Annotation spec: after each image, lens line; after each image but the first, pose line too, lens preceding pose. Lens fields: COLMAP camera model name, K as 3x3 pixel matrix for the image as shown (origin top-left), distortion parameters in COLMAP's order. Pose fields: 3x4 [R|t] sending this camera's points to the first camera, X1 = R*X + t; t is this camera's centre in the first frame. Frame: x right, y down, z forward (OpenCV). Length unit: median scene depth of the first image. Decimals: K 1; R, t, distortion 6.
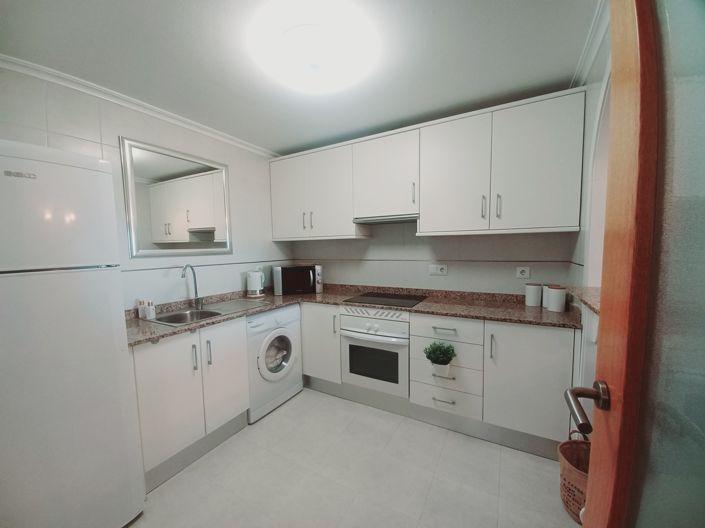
lens RADIAL K [[279.0, 0, 347.4], [0, 279.0, 269.7], [0, 0, 1]] dist [0.002762, -0.011422]
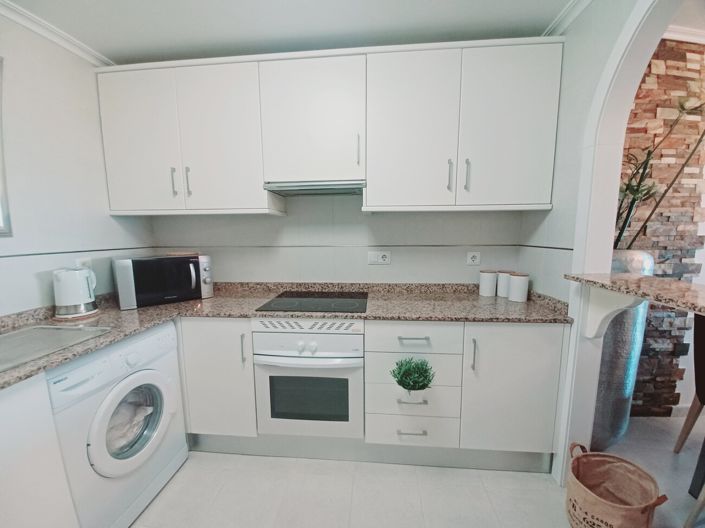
lens RADIAL K [[278.7, 0, 351.5], [0, 278.7, 270.1], [0, 0, 1]] dist [0.019662, -0.019201]
pose [[0.906841, -0.044123, 0.419156, -0.081748], [0.026046, 0.998471, 0.048755, -0.005374], [-0.420666, -0.033296, 0.906604, 0.338958]]
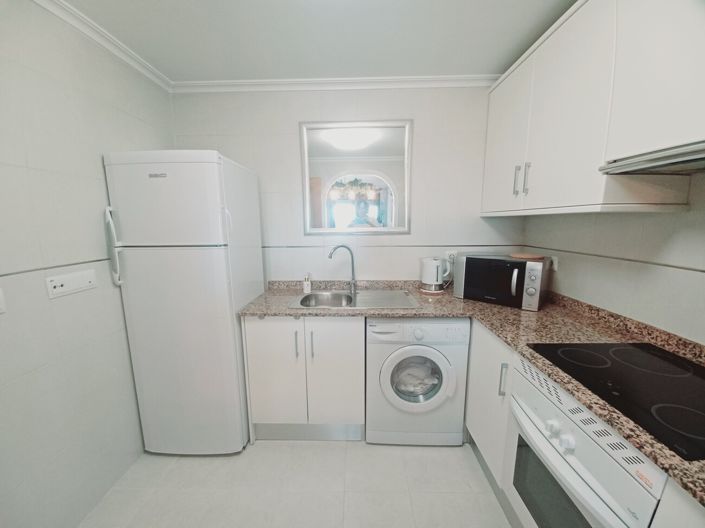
lens RADIAL K [[279.0, 0, 347.4], [0, 279.0, 269.7], [0, 0, 1]] dist [0.002762, -0.011422]
pose [[0.480342, 0.160864, -0.862203, 0.236369], [-0.069114, 0.986922, 0.145629, -0.066328], [0.874354, -0.010362, 0.485178, 0.502837]]
